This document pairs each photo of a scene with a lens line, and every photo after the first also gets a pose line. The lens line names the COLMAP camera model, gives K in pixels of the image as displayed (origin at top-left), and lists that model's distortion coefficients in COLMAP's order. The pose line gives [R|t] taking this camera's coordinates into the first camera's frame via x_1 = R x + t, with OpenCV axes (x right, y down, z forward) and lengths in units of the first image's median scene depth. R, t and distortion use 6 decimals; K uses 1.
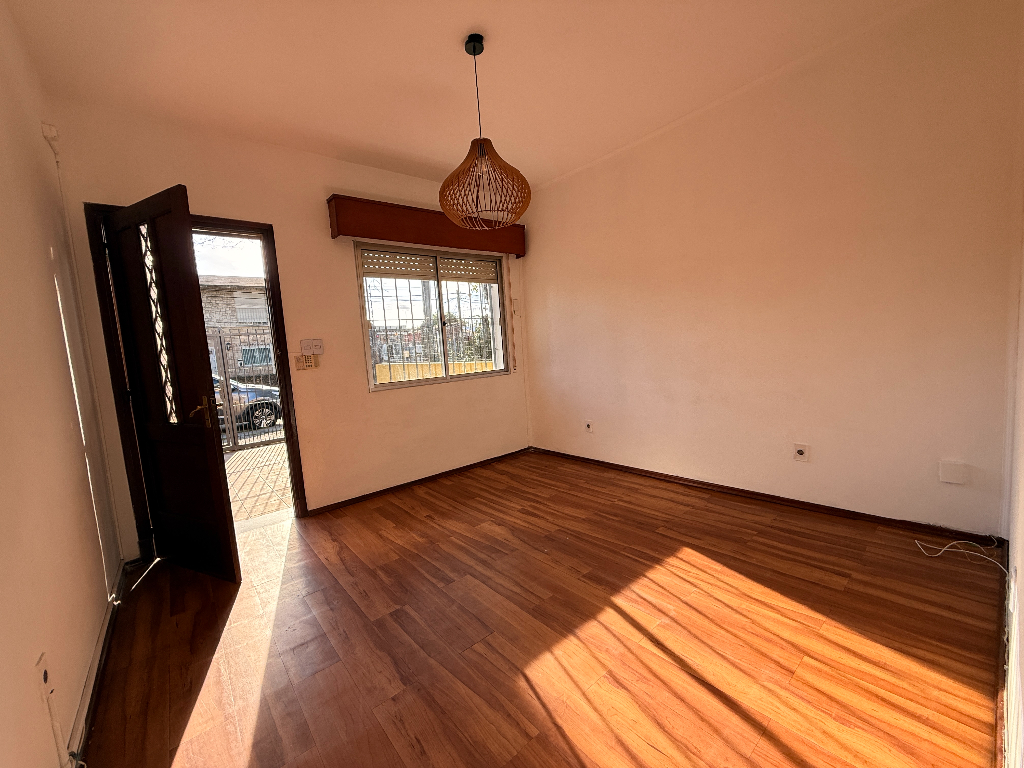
lens RADIAL K [[409.5, 0, 511.8], [0, 409.5, 386.8], [0, 0, 1]] dist [-0.005811, 0.001209]
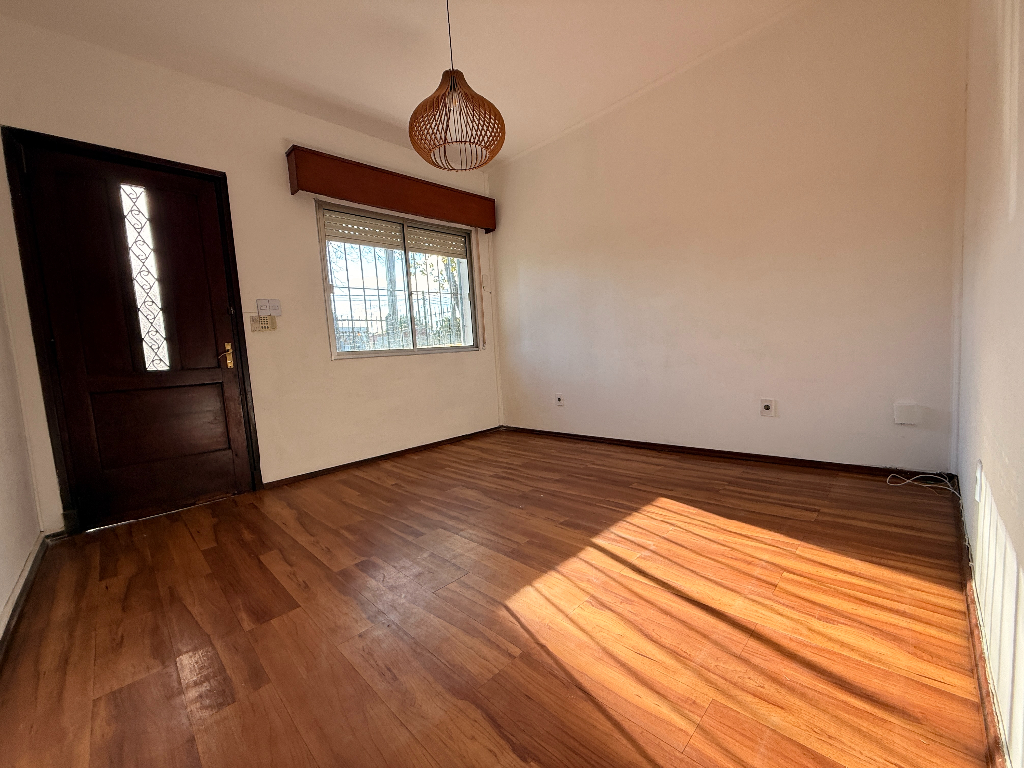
lens RADIAL K [[409.5, 0, 512.4], [0, 409.5, 386.8], [0, 0, 1]] dist [-0.005811, 0.001209]
pose [[0.996450, -0.004767, 0.084052, -0.017749], [0.006446, 0.999785, -0.019721, 0.153878], [-0.083940, 0.020193, 0.996266, 0.036257]]
